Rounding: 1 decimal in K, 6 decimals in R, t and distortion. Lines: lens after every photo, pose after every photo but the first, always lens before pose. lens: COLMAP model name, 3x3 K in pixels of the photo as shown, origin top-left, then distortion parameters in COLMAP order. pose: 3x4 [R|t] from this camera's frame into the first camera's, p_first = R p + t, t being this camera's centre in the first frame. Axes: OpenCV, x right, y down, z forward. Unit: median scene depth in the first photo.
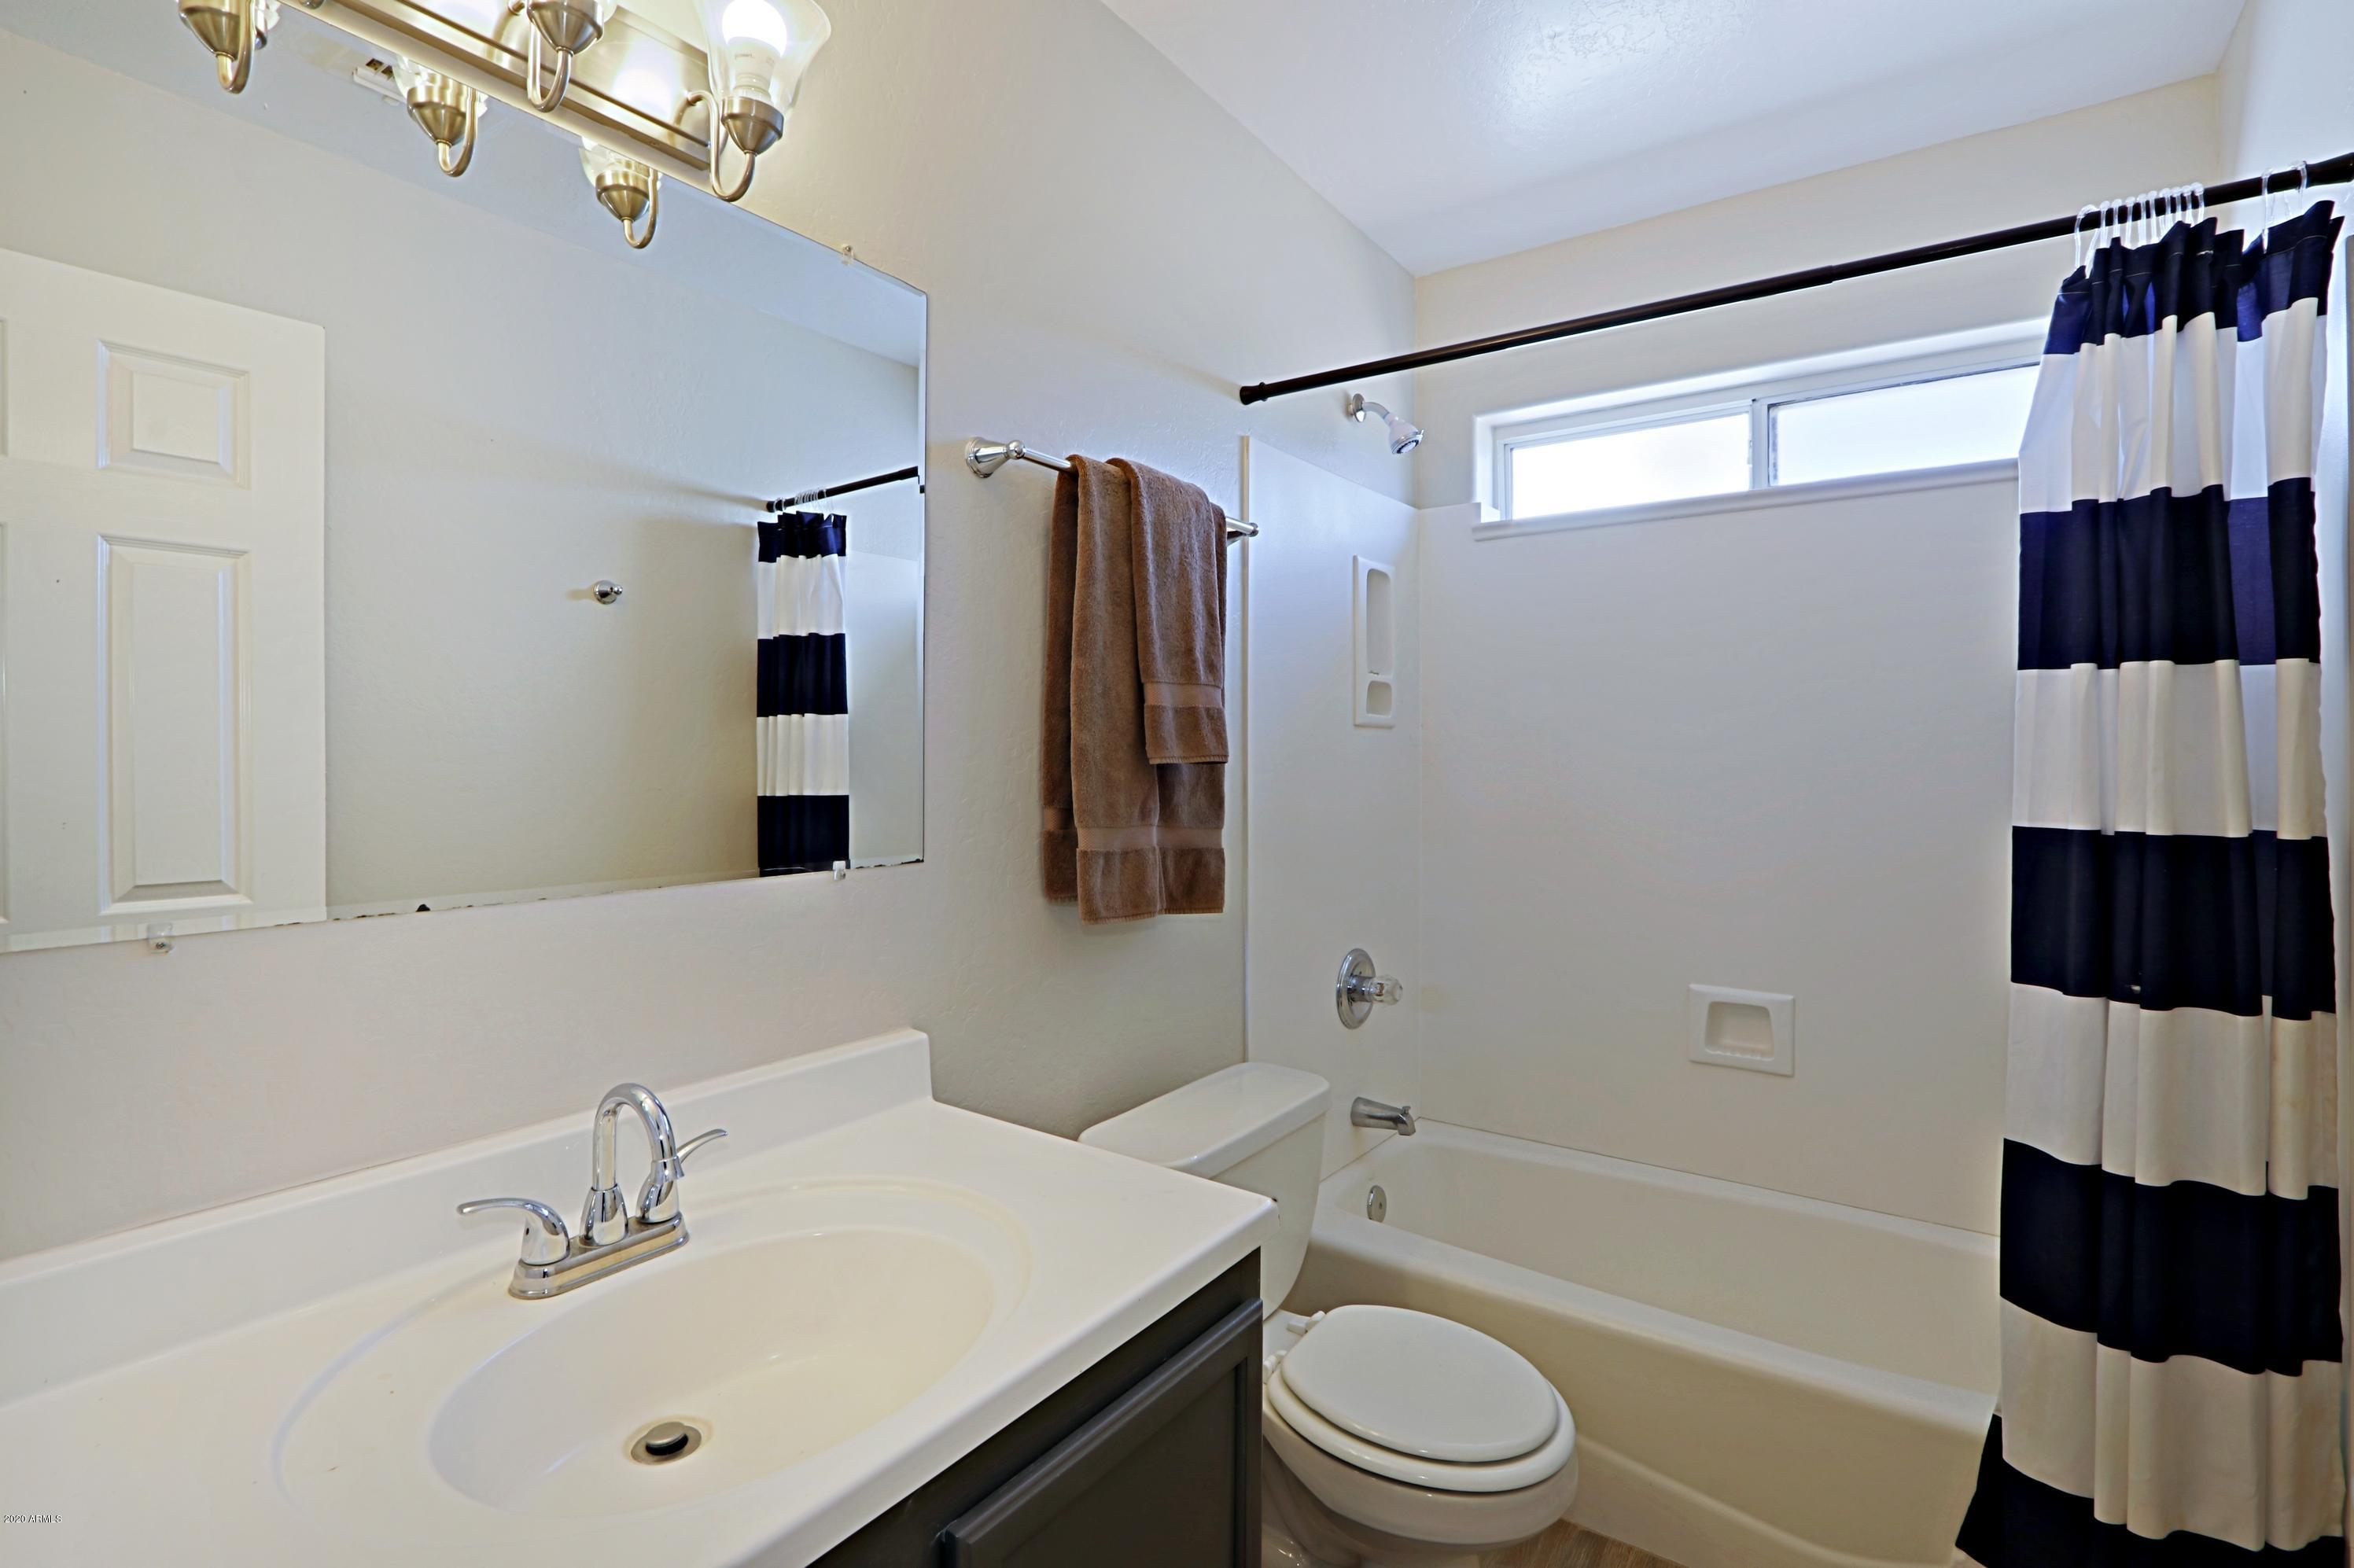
lens RADIAL K [[1094.9, 0, 1169.4], [0, 1094.9, 772.9], [0, 0, 1]] dist [-0.020516, 0.004823]
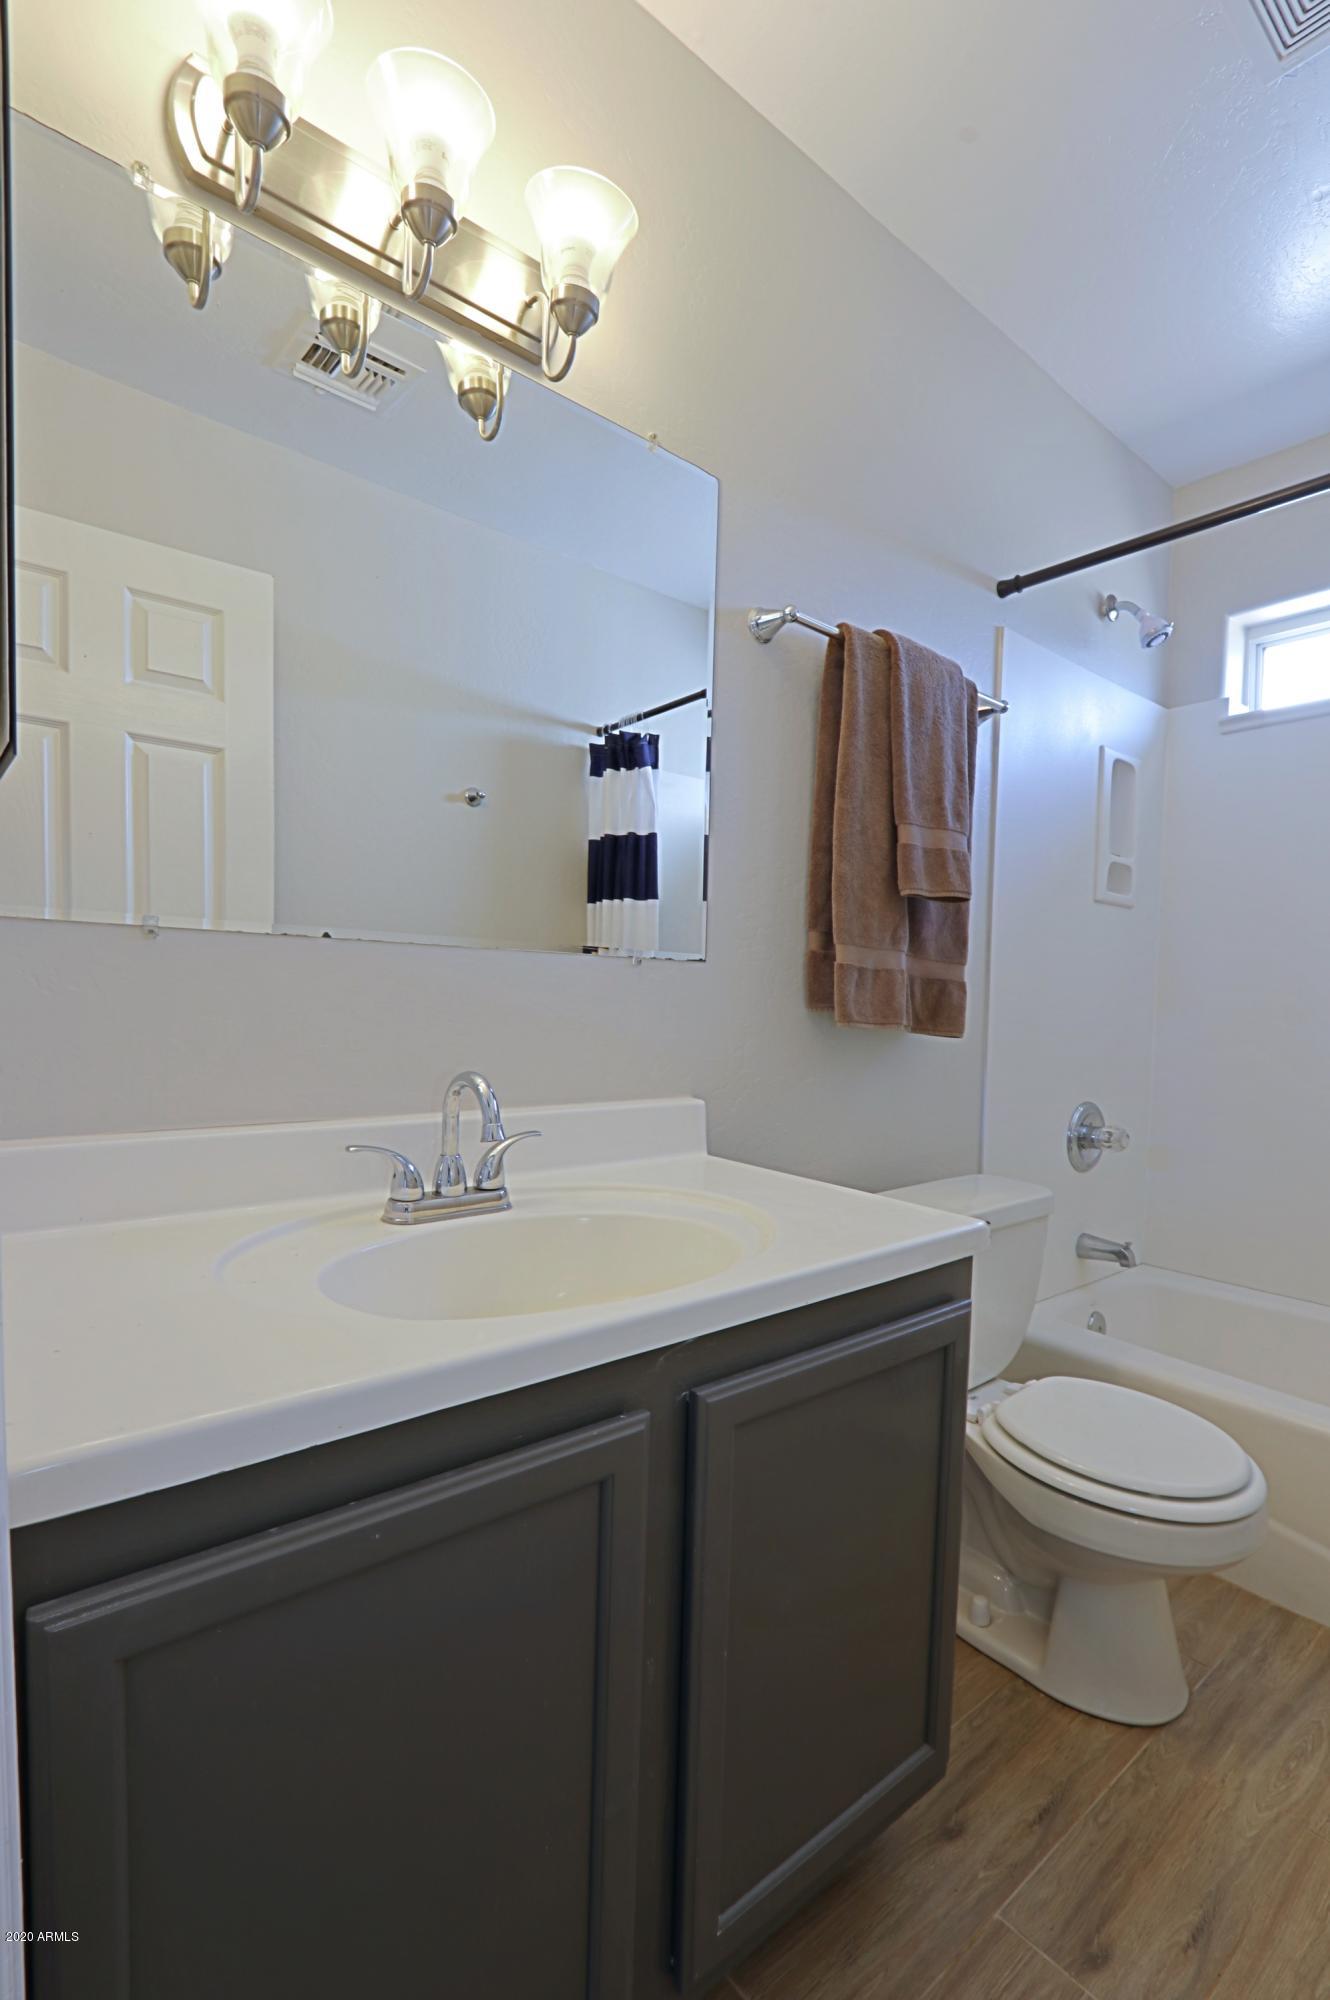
lens RADIAL K [[930.4, 0, 735.1], [0, 930.4, 1059.0], [0, 0, 1]] dist [-0.020516, 0.004823]
pose [[0.977422, 0.035262, -0.208332, 0.021781], [-0.024524, 0.998245, 0.053903, 0.115552], [0.209867, -0.047577, 0.976572, -0.001368]]
